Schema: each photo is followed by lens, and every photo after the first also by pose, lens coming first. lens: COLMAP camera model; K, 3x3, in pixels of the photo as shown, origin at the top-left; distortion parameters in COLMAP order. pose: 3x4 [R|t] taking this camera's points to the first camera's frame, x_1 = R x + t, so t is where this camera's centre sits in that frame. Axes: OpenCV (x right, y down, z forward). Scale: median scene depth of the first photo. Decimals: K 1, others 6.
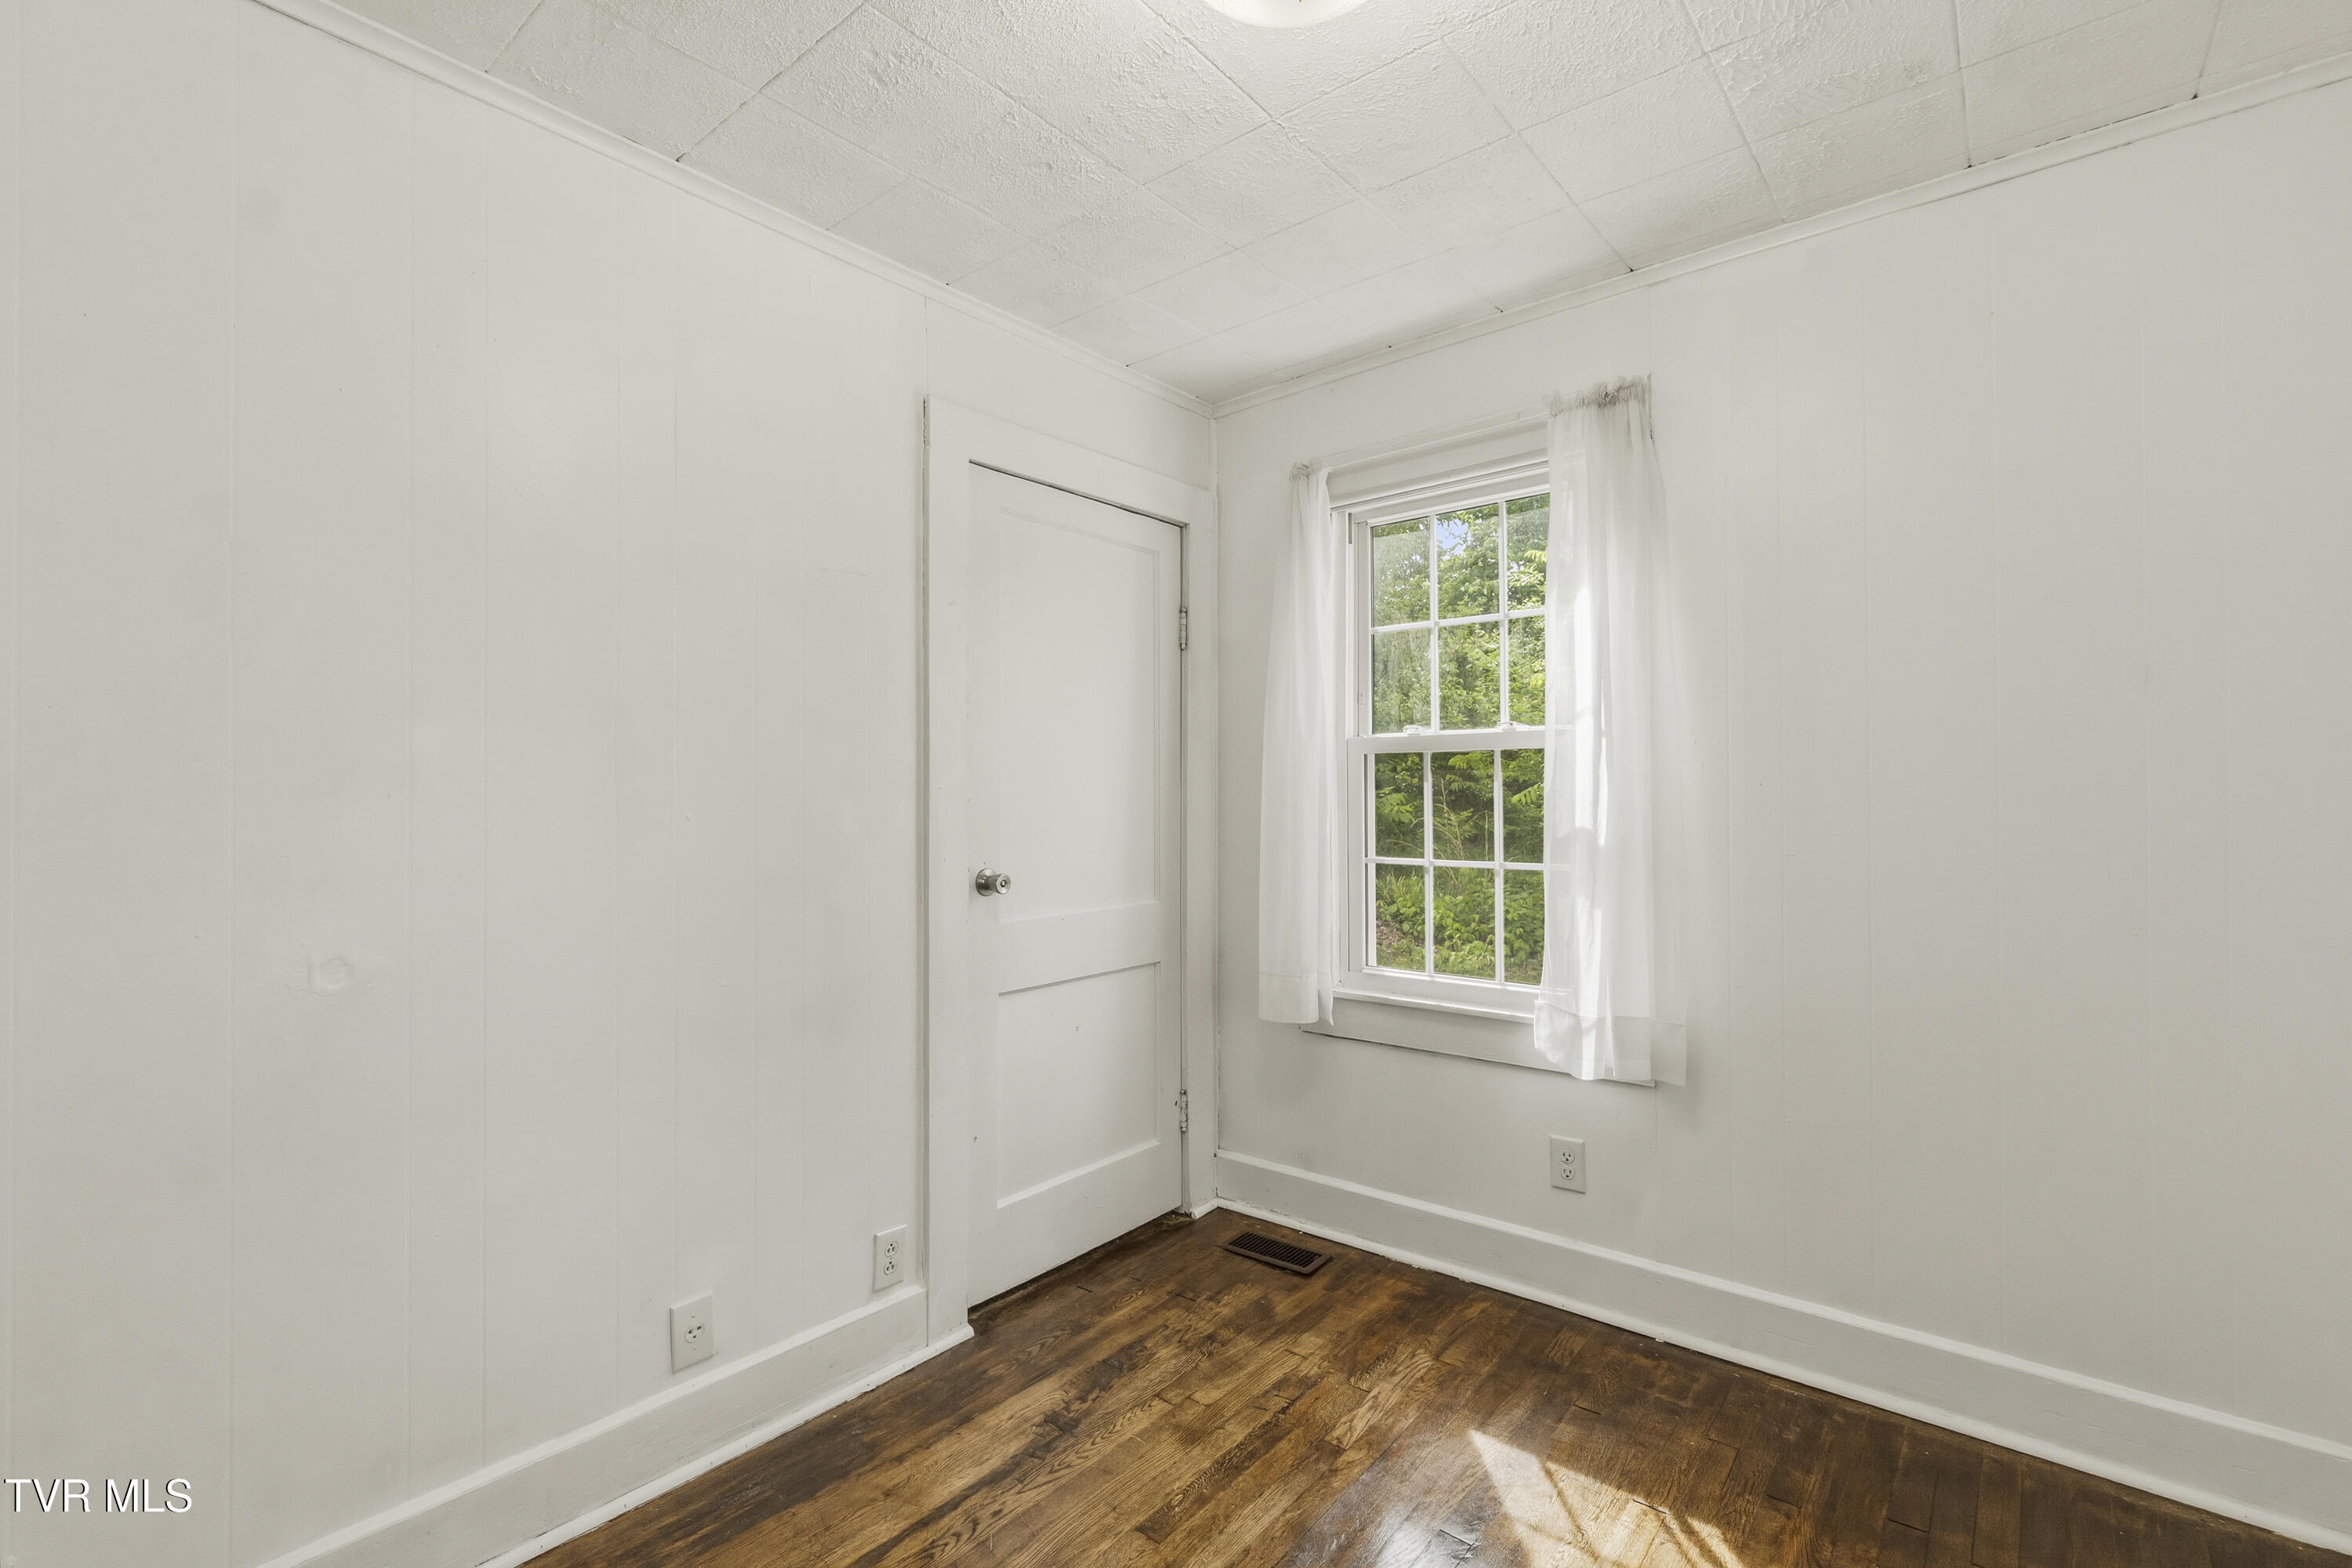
lens RADIAL K [[1010.0, 0, 1184.6], [0, 1010.0, 782.0], [0, 0, 1]] dist [0.000636, 0.000256]
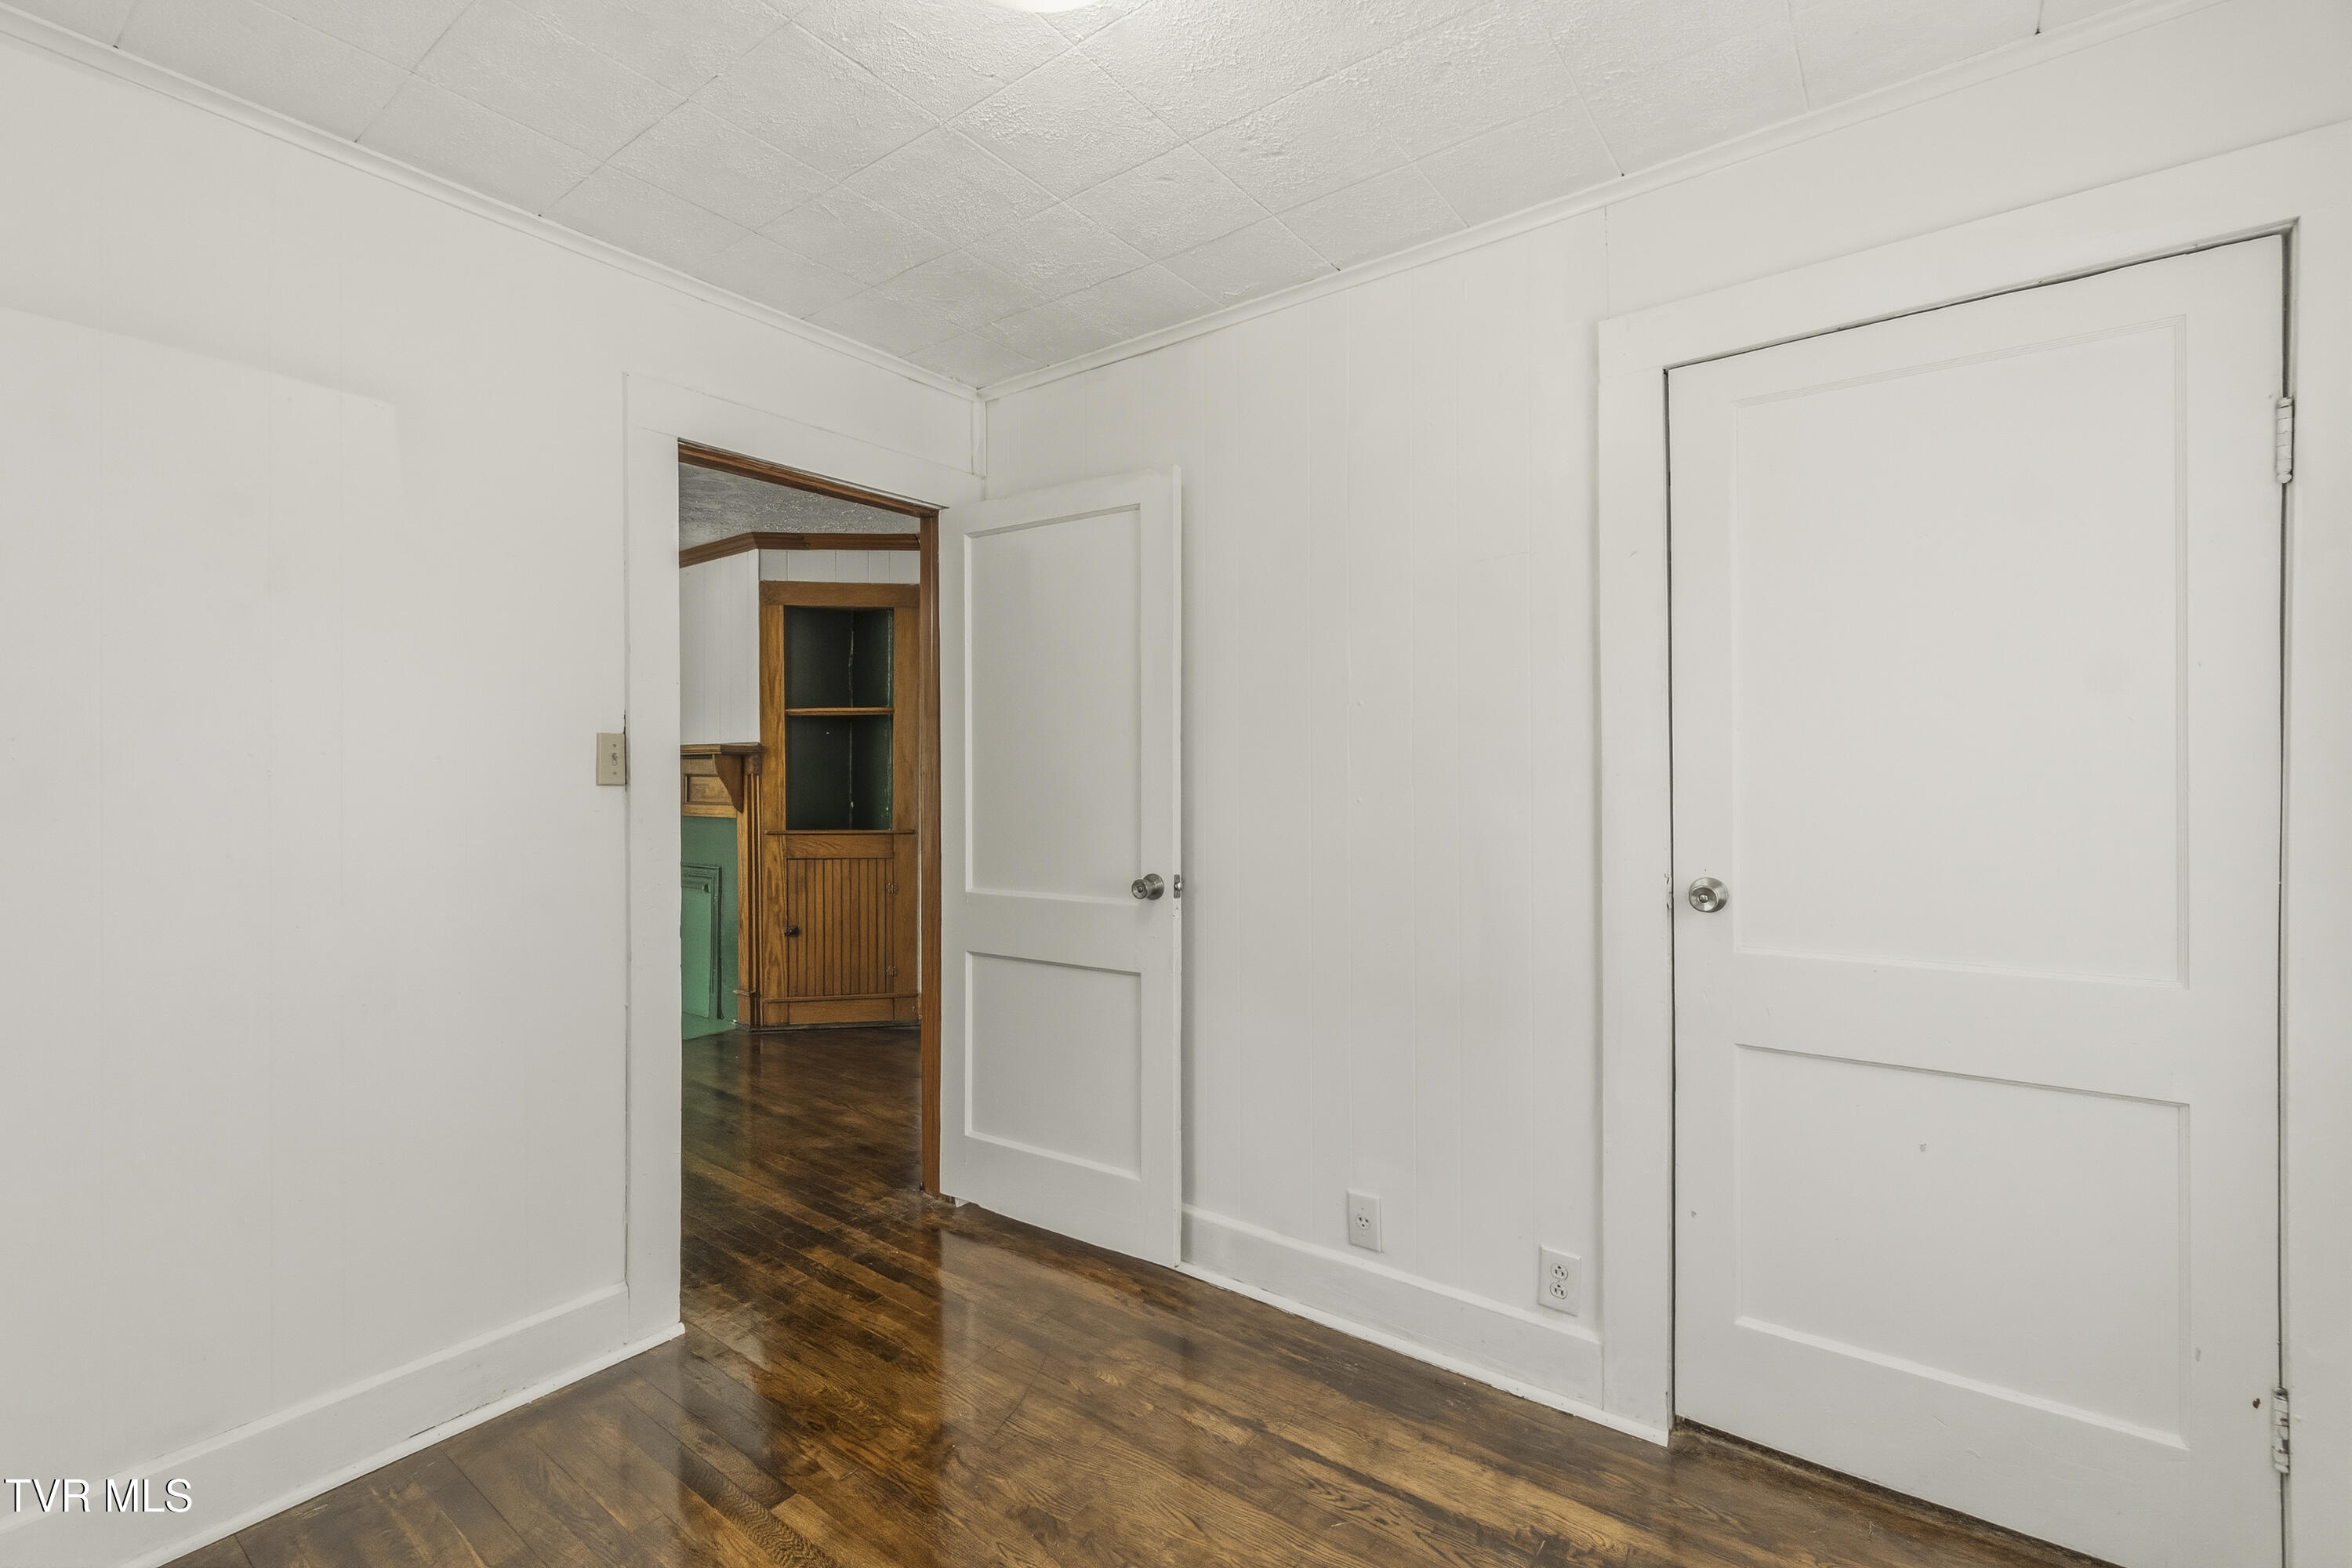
lens RADIAL K [[1035.4, 0, 1176.1], [0, 1035.4, 768.8], [0, 0, 1]] dist [-0.000451, 0.000167]
pose [[0.063061, -0.003973, -0.998002, 0.697644], [0.016060, 0.999867, -0.002966, -0.001654], [0.997880, -0.015841, 0.063116, 0.654424]]
